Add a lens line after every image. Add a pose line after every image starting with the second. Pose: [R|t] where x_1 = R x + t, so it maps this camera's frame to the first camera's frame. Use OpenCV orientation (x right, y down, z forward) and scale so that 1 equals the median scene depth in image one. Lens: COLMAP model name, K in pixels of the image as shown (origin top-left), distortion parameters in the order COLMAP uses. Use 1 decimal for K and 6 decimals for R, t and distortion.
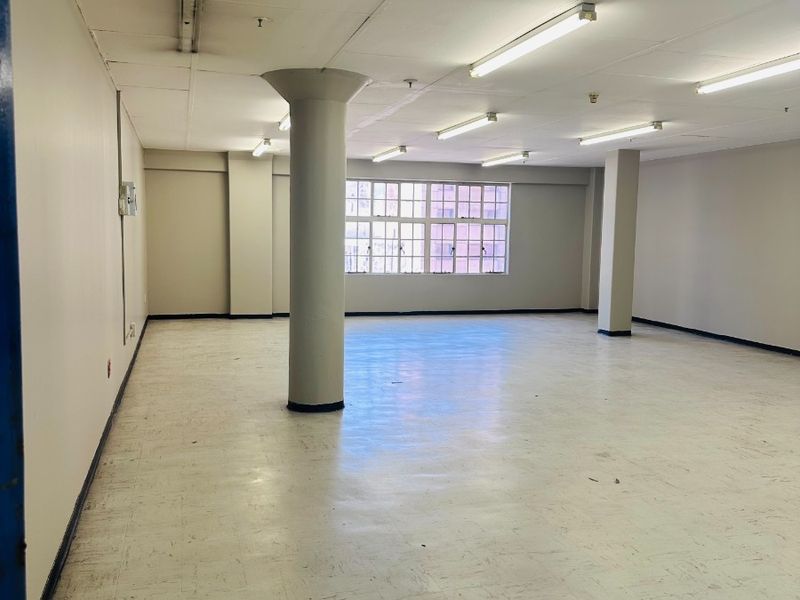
lens RADIAL K [[754.5, 0, 400.0], [0, 754.5, 300.0], [0, 0, 1]] dist [0.195341, -0.394616]
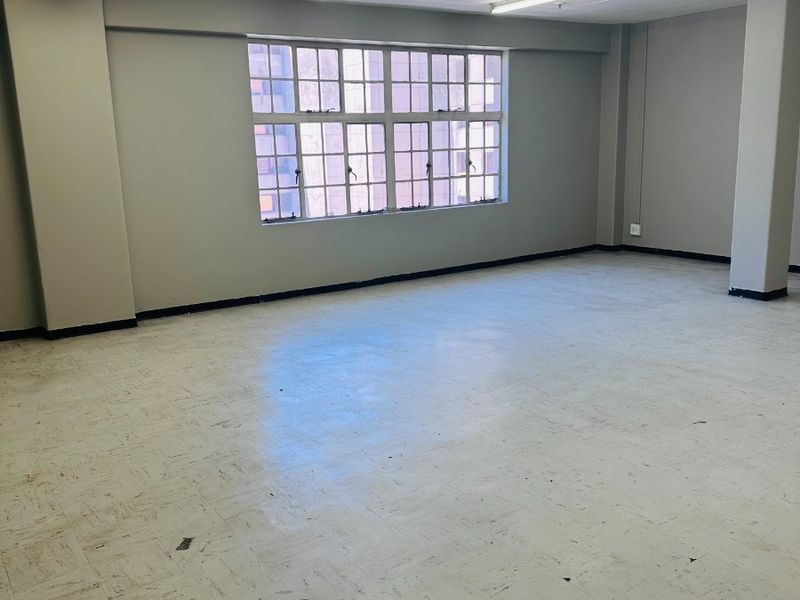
lens RADIAL K [[754.5, 0, 400.0], [0, 754.5, 300.0], [0, 0, 1]] dist [0.195341, -0.394616]
pose [[0.936884, -0.112680, 0.330987, -0.257145], [0.069895, 0.987897, 0.138472, -0.076126], [-0.342584, -0.106598, 0.933420, 0.699615]]
